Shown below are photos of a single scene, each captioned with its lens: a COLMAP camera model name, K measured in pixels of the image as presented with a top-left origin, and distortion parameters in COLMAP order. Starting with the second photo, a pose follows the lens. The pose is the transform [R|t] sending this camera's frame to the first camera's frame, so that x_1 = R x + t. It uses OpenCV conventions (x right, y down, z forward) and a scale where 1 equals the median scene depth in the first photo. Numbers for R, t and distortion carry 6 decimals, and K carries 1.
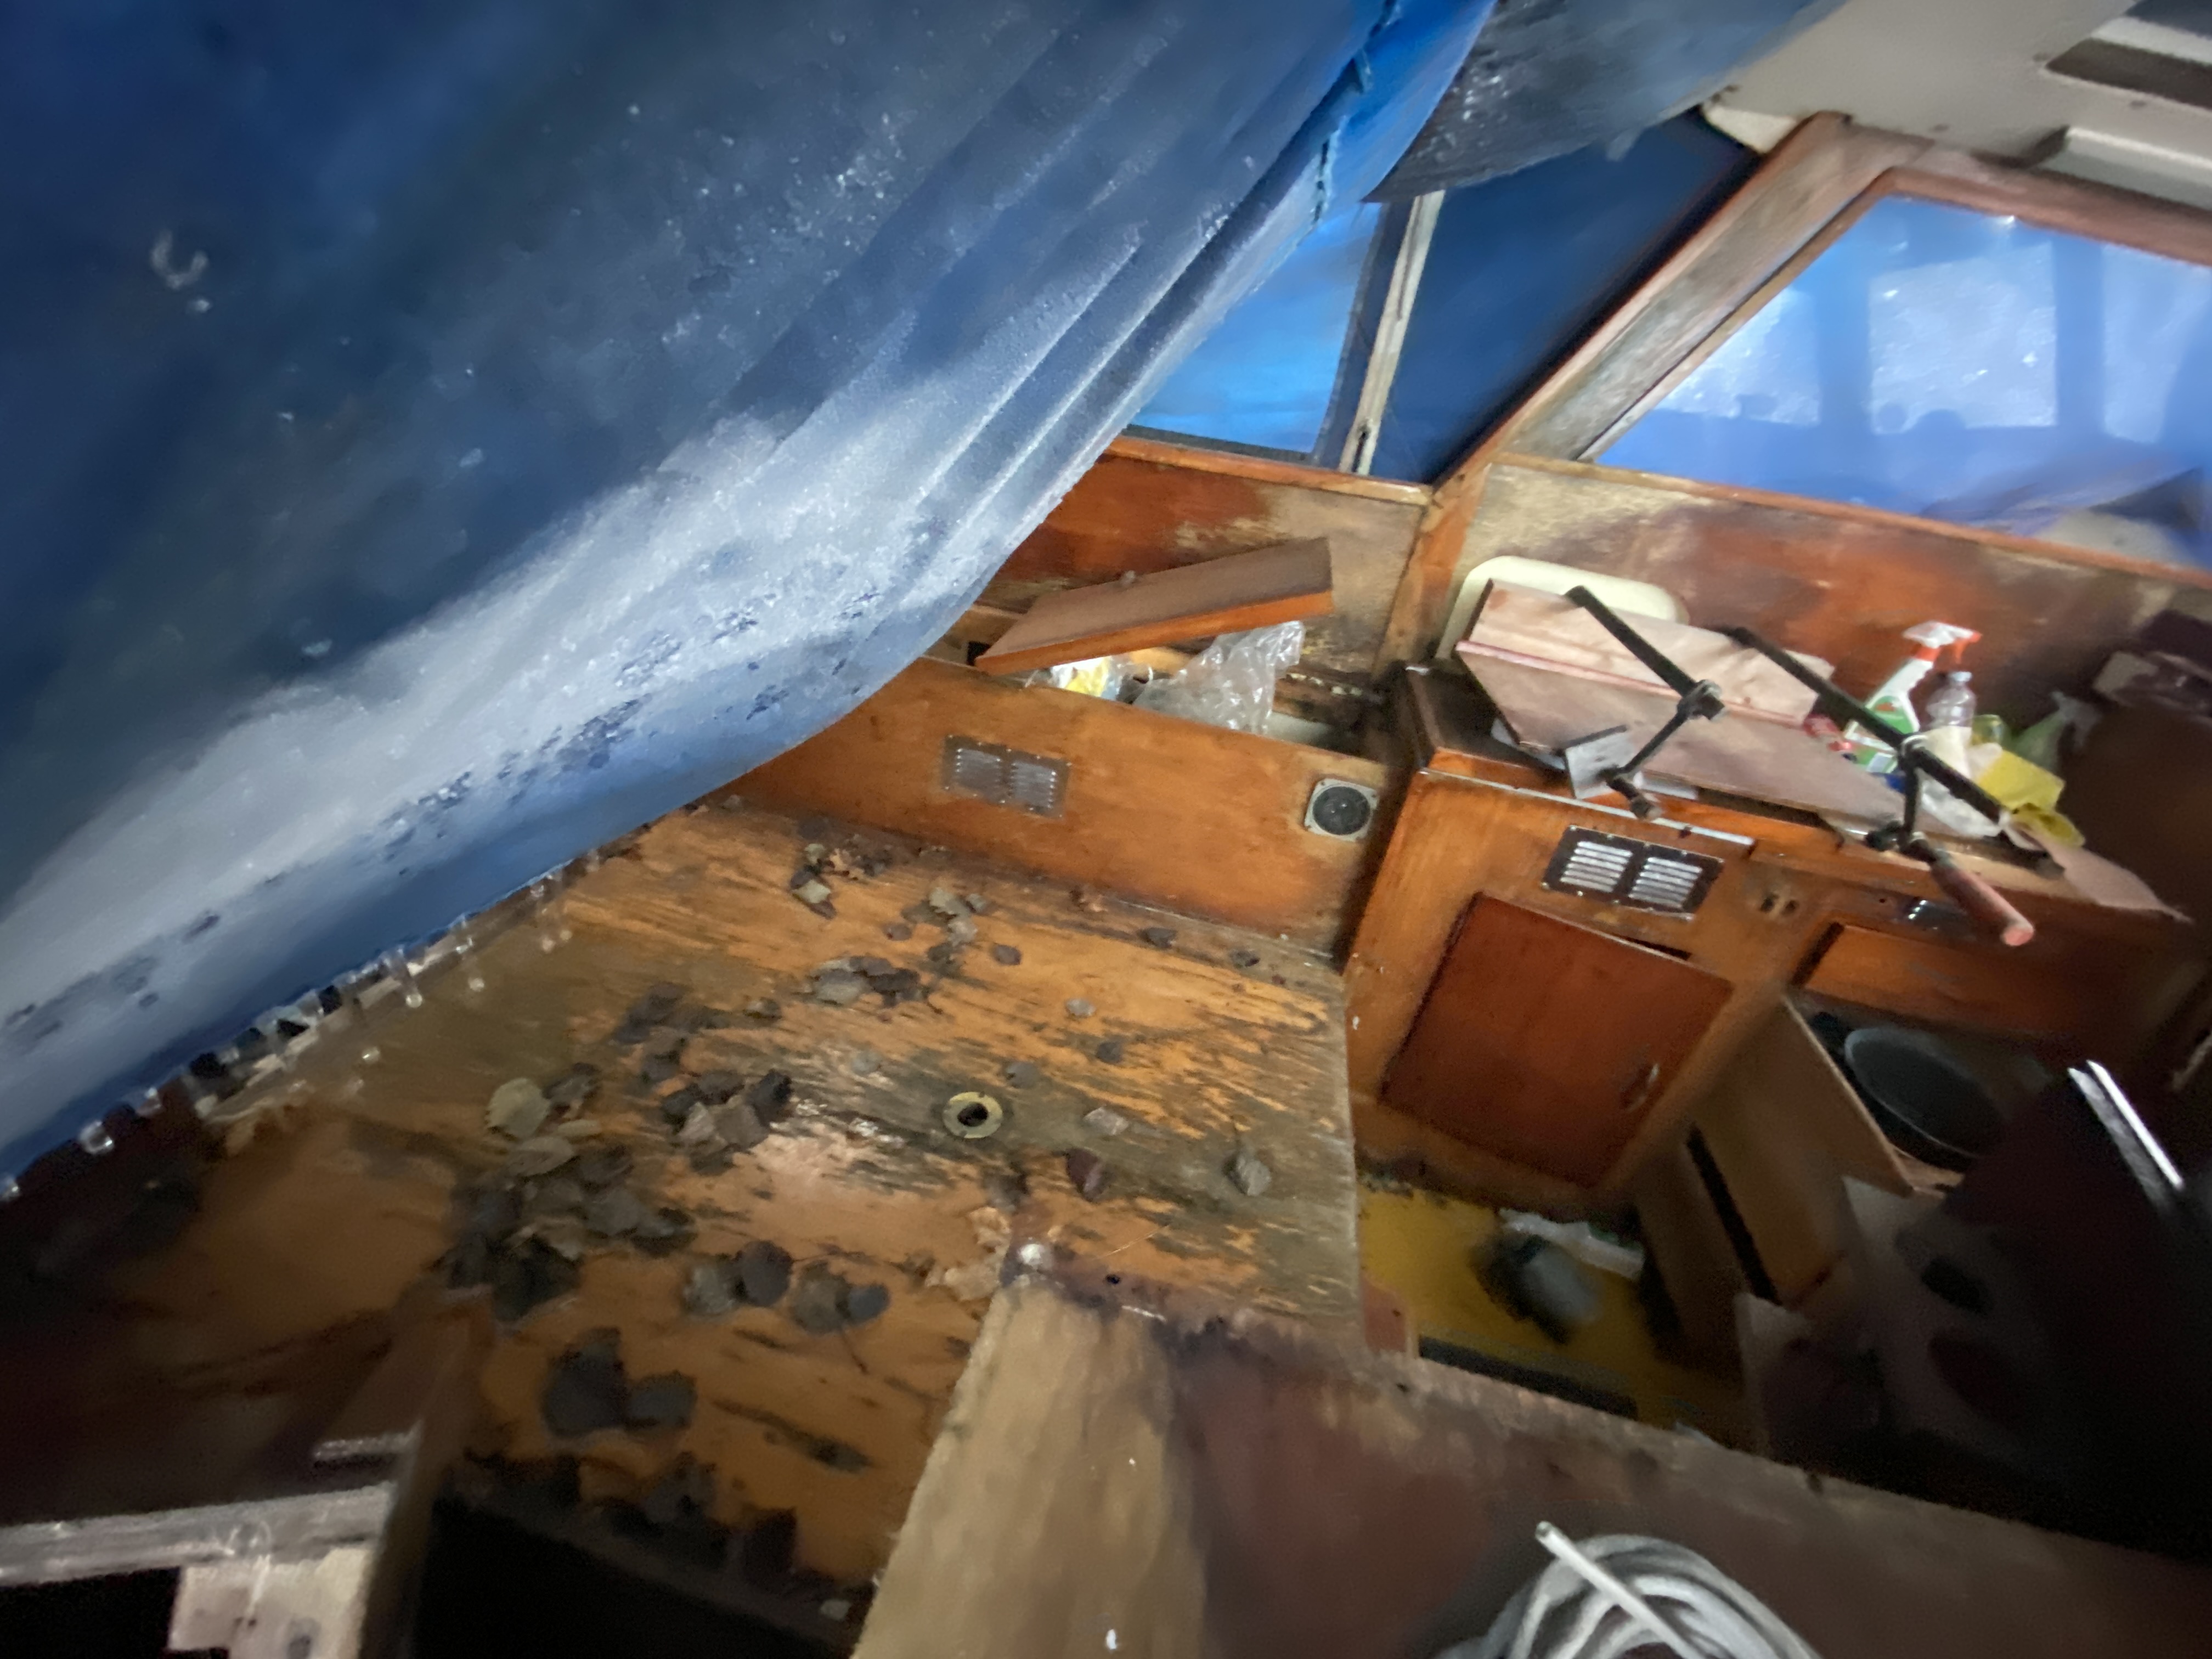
lens RADIAL K [[884.4, 0, 1109.8], [0, 884.4, 829.6], [0, 0, 1]] dist [0.045891, -0.032371]
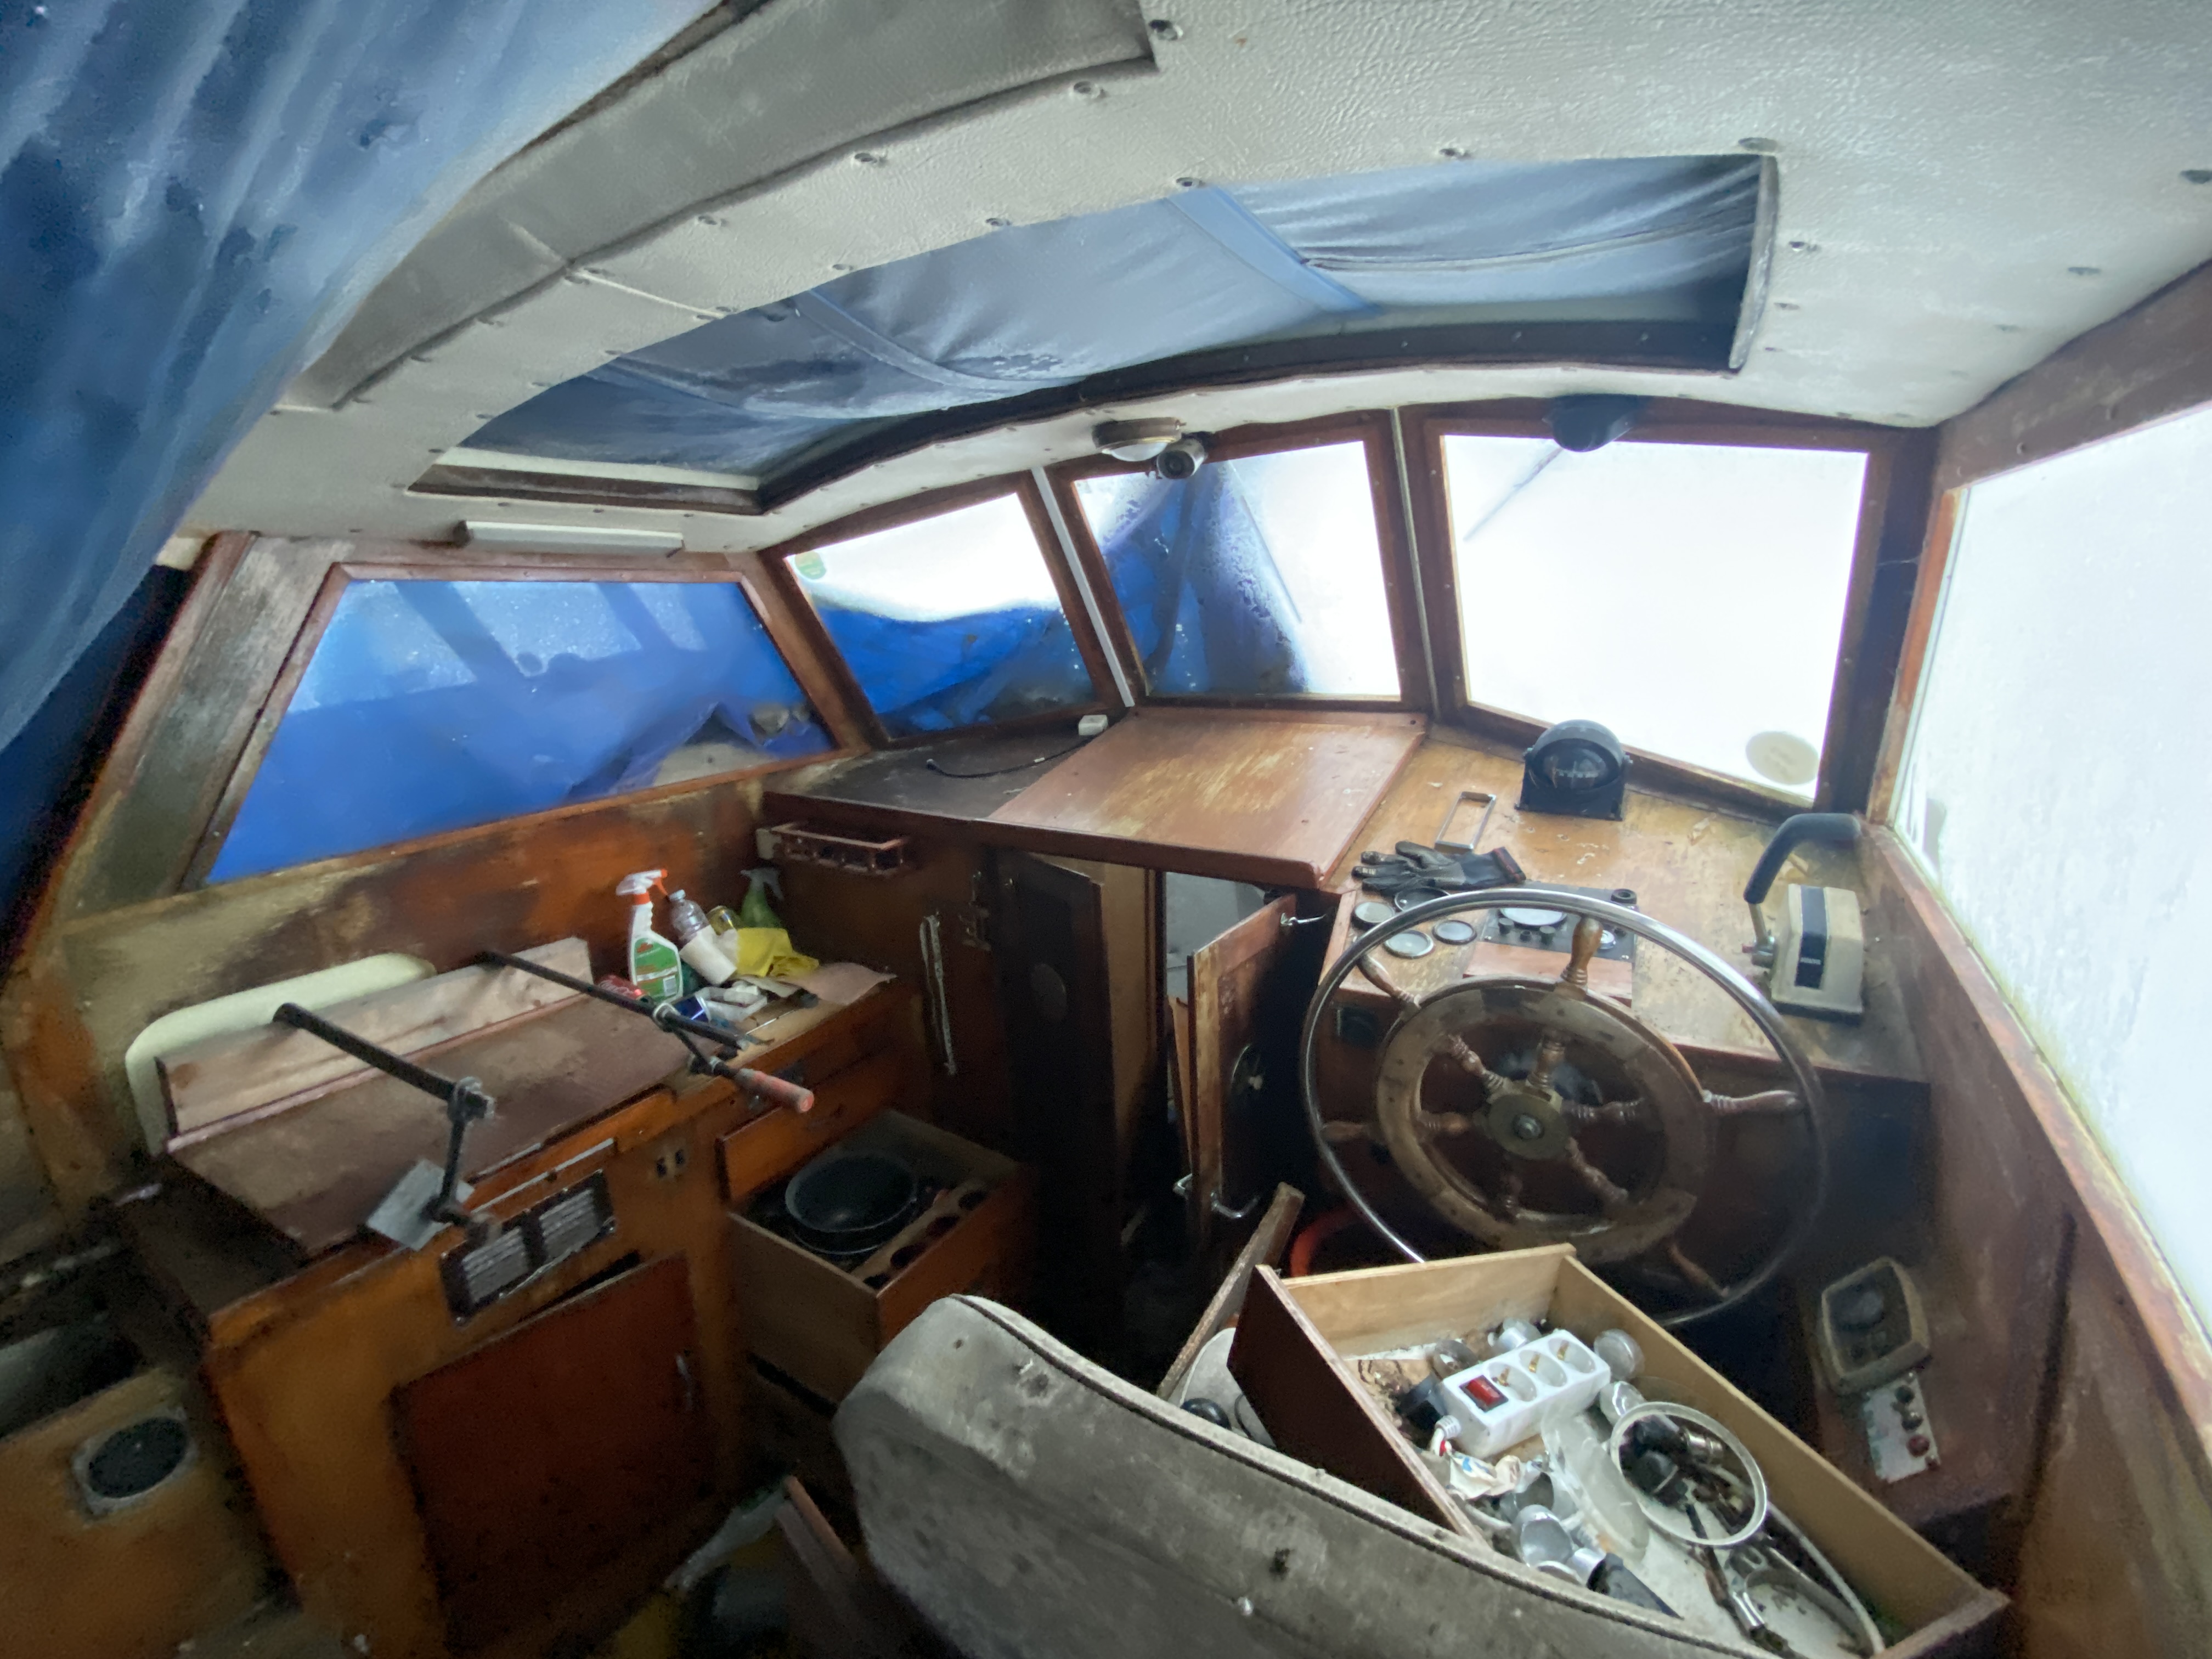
lens RADIAL K [[897.0, 0, 1099.0], [0, 897.0, 837.1], [0, 0, 1]] dist [0.020139, -0.023509]
pose [[0.356861, -0.386412, 0.850492, 0.136188], [0.534395, 0.831195, 0.153415, -0.121815], [-0.766206, 0.399750, 0.503118, -0.101886]]
